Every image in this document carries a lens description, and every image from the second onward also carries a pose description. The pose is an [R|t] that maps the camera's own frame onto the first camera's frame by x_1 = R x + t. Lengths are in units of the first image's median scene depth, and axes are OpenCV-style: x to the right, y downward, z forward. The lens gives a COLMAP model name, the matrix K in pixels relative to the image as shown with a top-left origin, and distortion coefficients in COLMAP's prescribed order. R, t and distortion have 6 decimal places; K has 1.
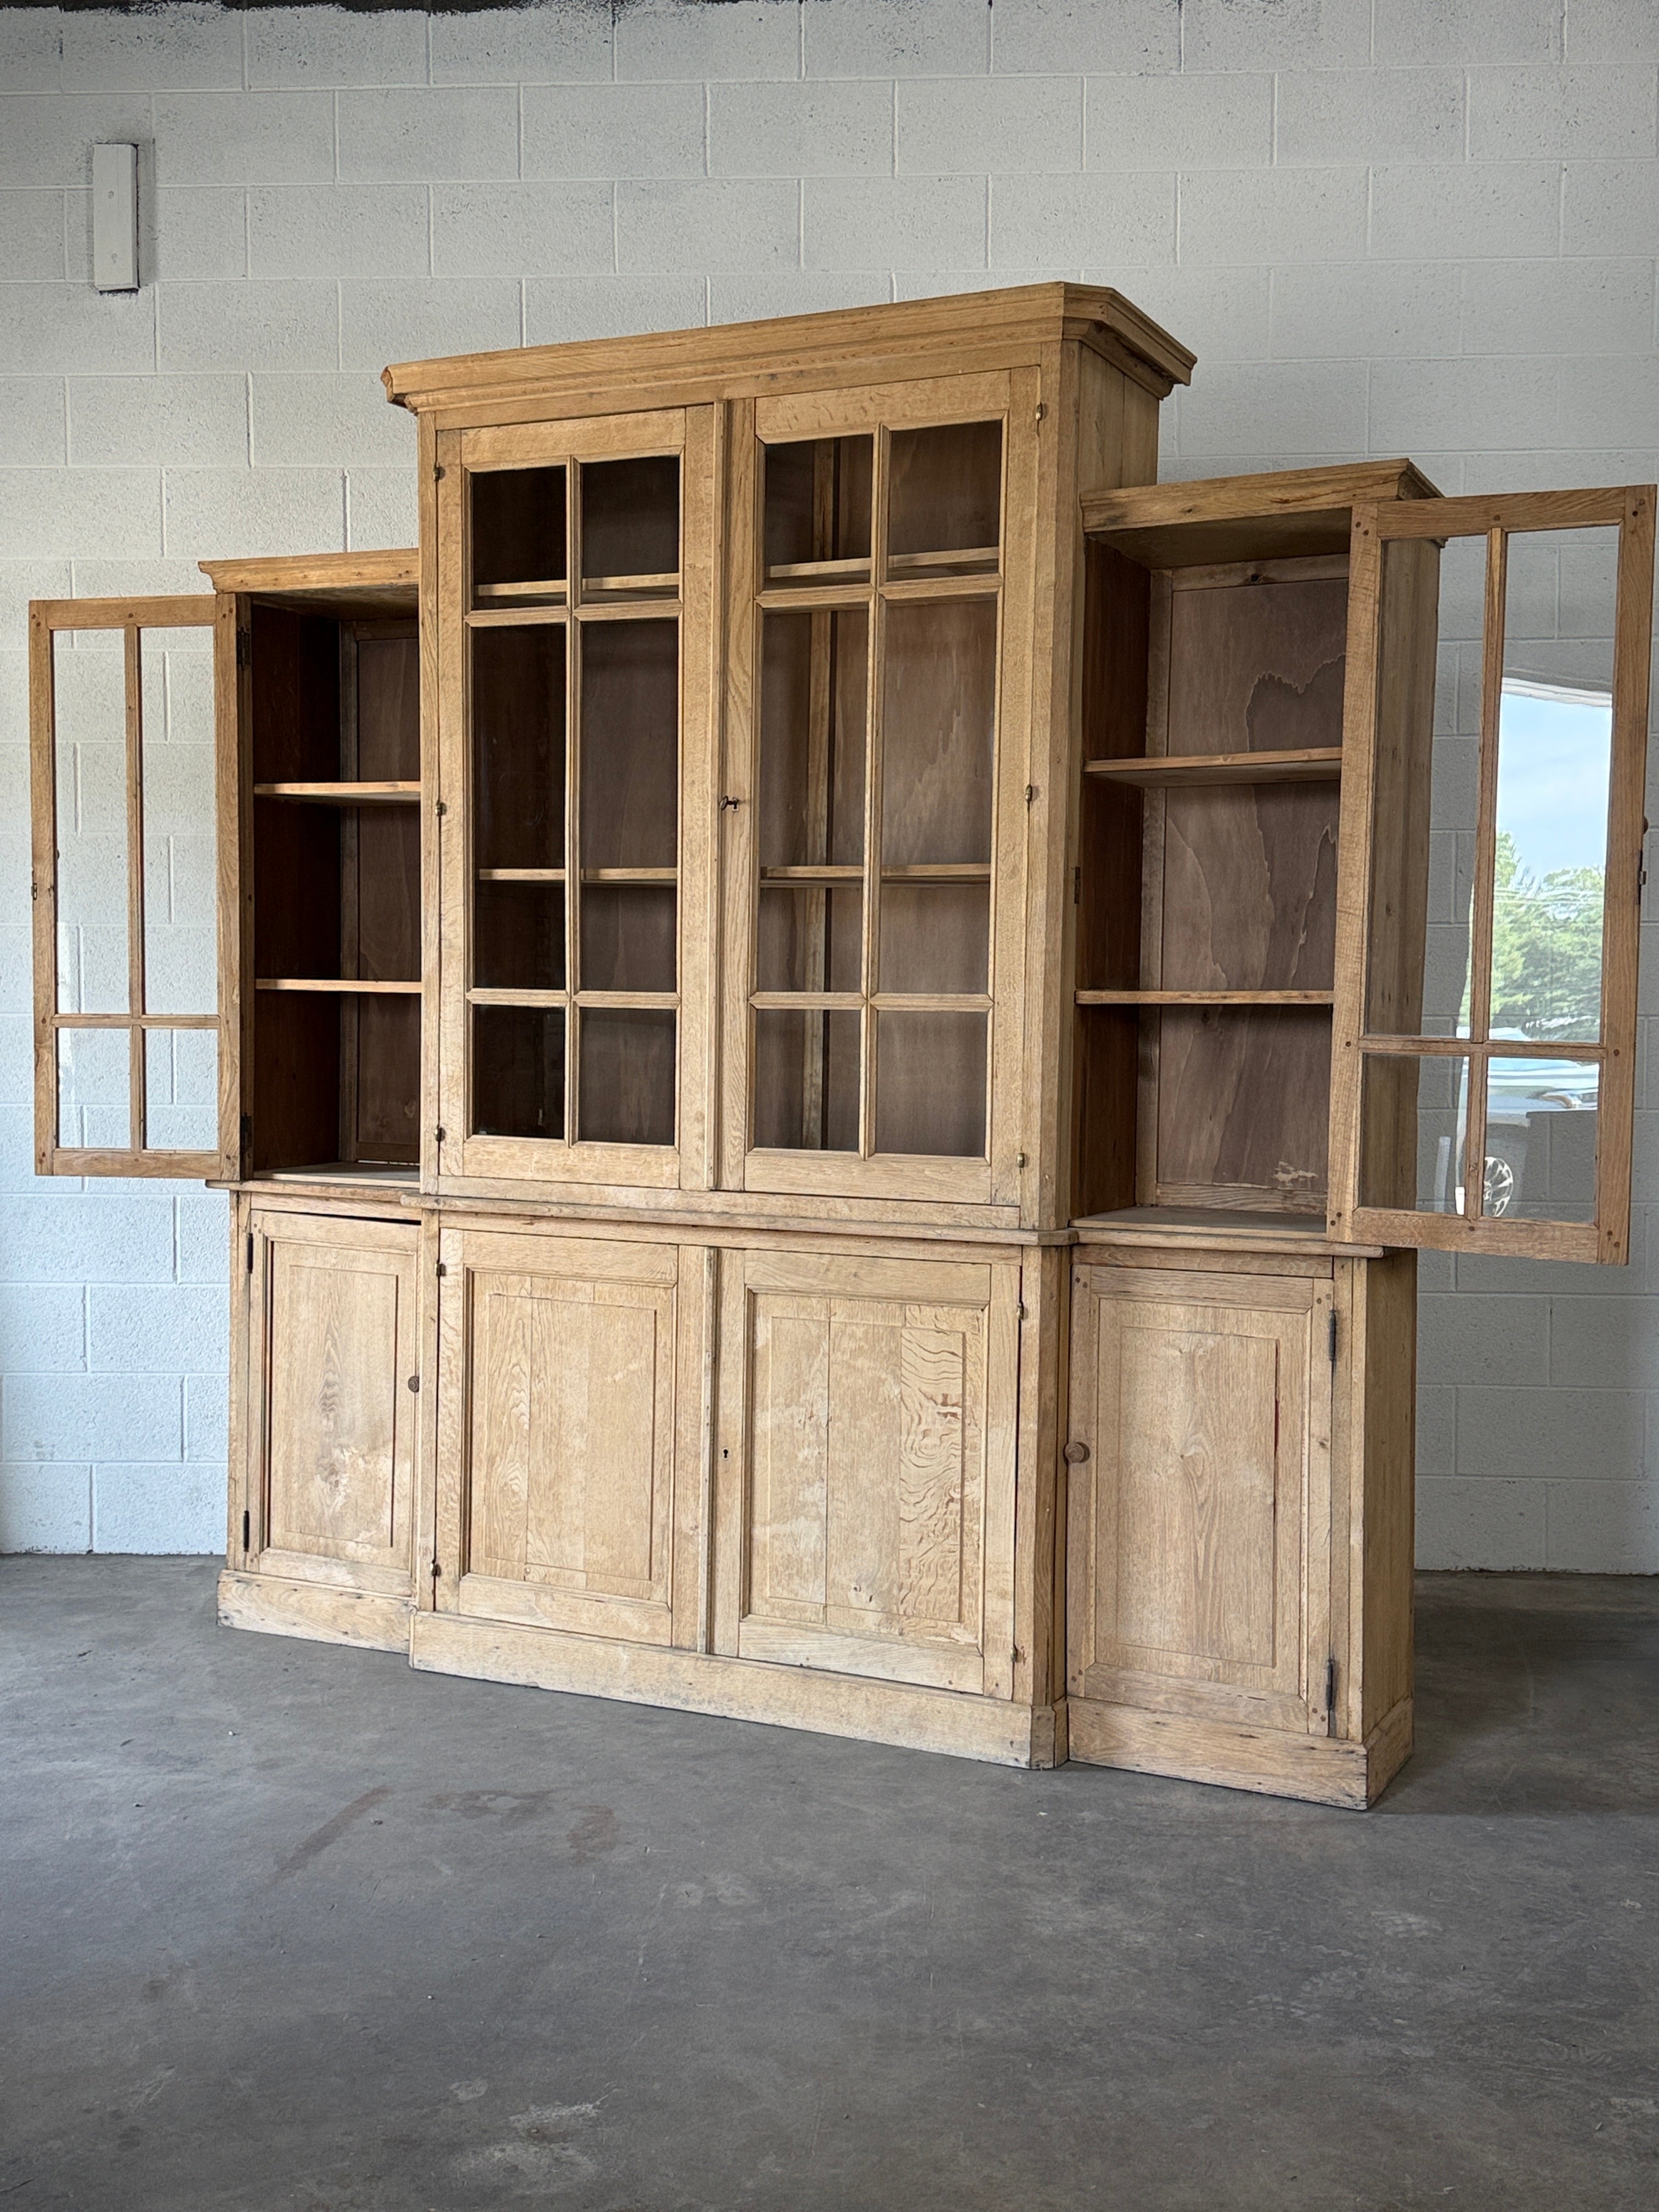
lens RADIAL K [[2342.5, 0, 834.2], [0, 2342.5, 1108.5], [0, 0, 1]] dist [0.230411, -0.506532]
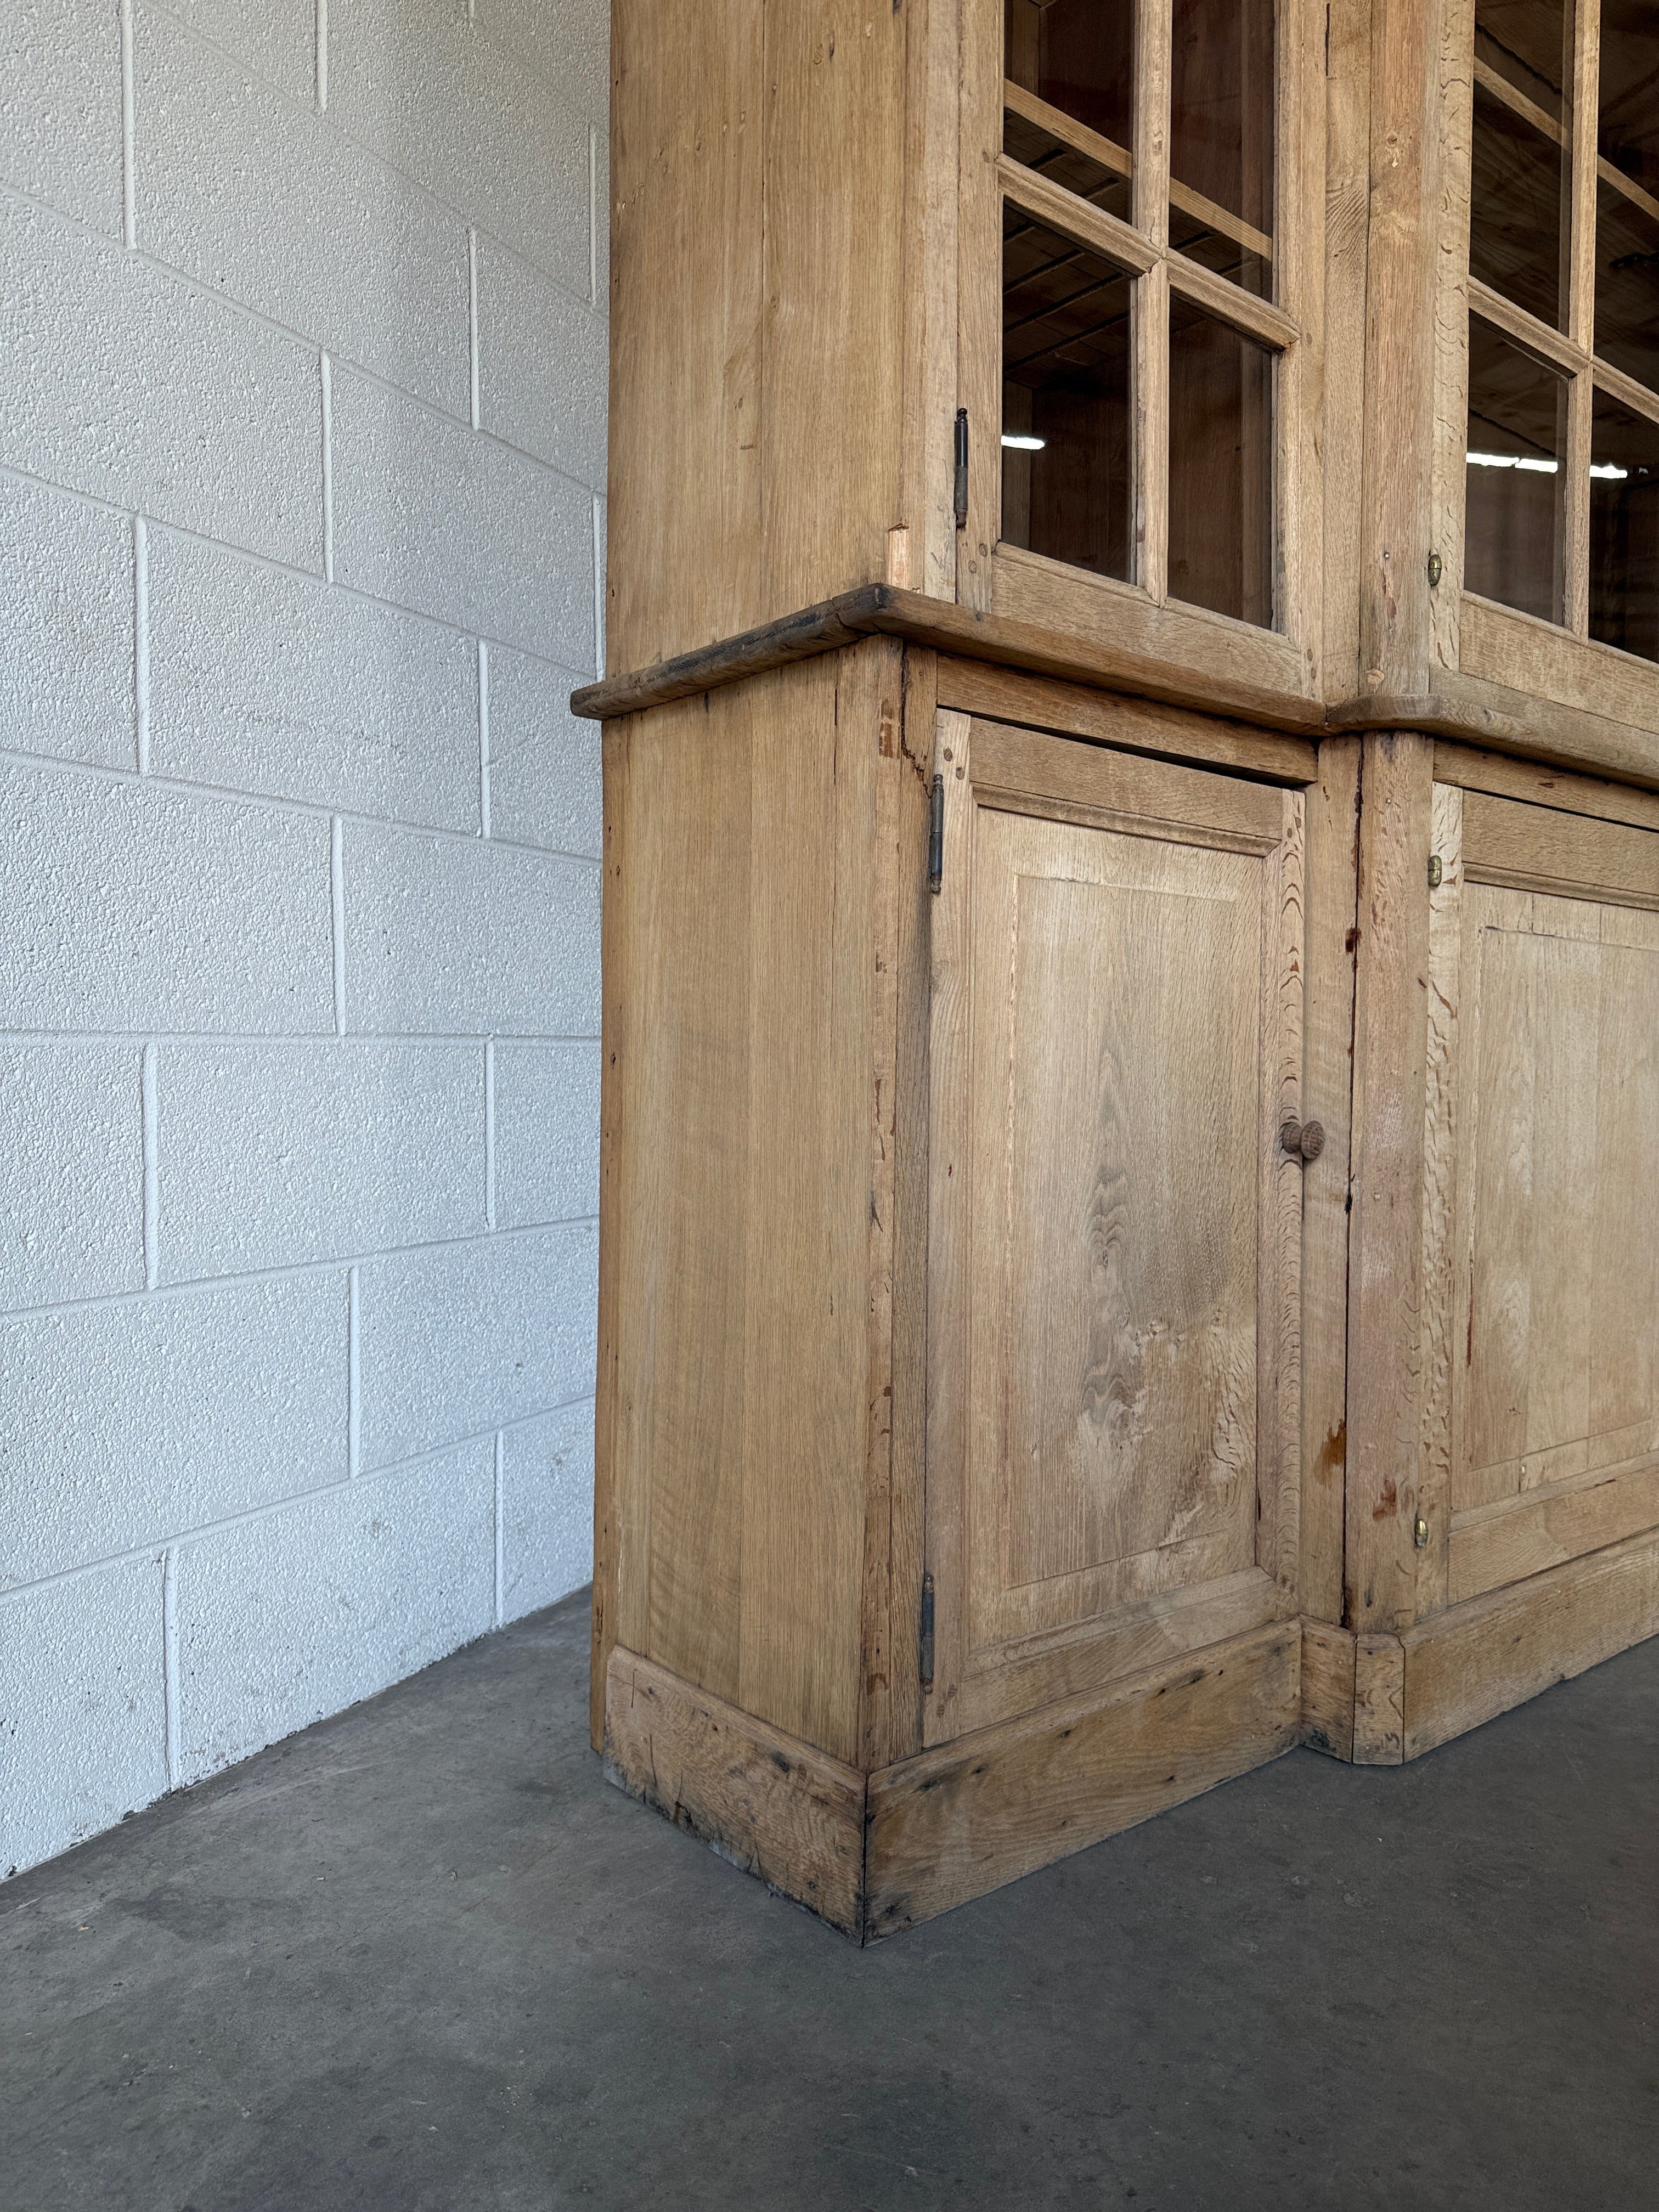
lens RADIAL K [[1573.8, 0, 820.4], [0, 1573.8, 1109.3], [0, 0, 1]] dist [0.070196, -0.099152]
pose [[0.412103, -0.029296, 0.910666, -0.554932], [0.044058, 0.998954, 0.012199, 0.118017], [-0.910071, 0.035095, 0.412963, 1.101228]]
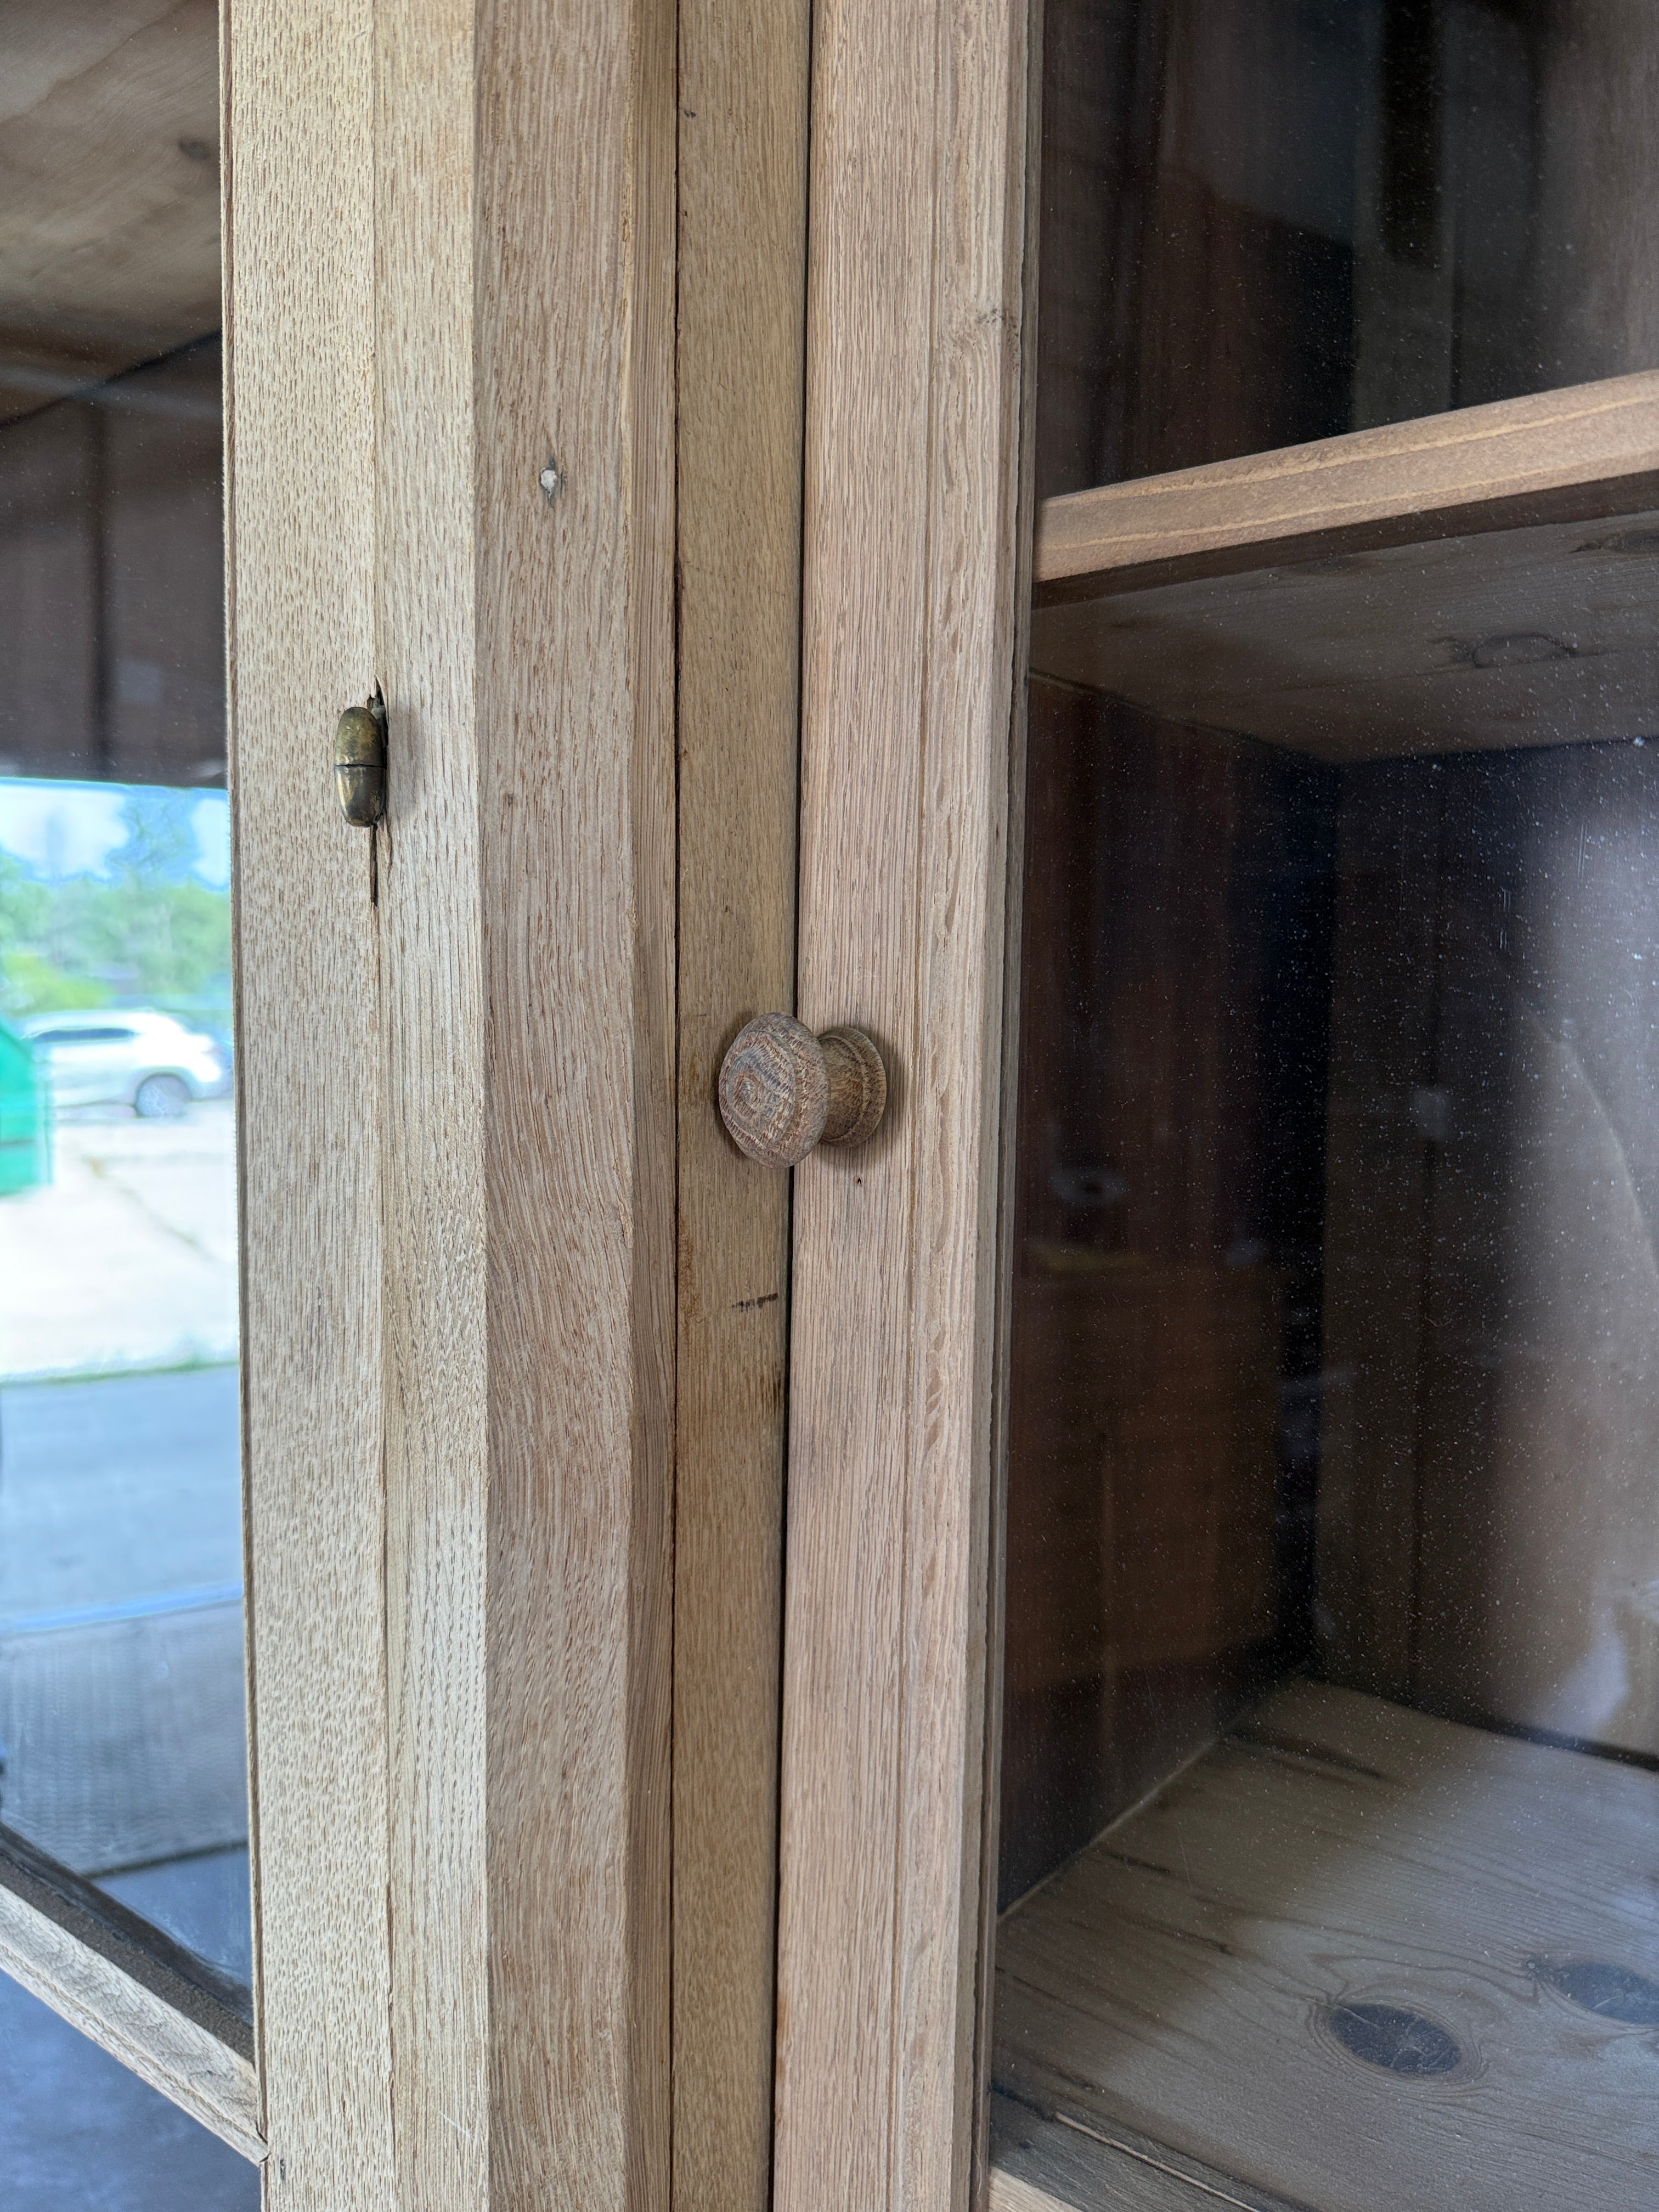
lens RADIAL K [[1616.1, 0, 835.6], [0, 1616.1, 1117.5], [0, 0, 1]] dist [0.098646, -0.186351]
pose [[0.978905, 0.008696, -0.204131, 0.123821], [-0.004264, 0.999746, 0.022140, -0.113668], [0.204272, -0.020803, 0.978693, 0.895265]]
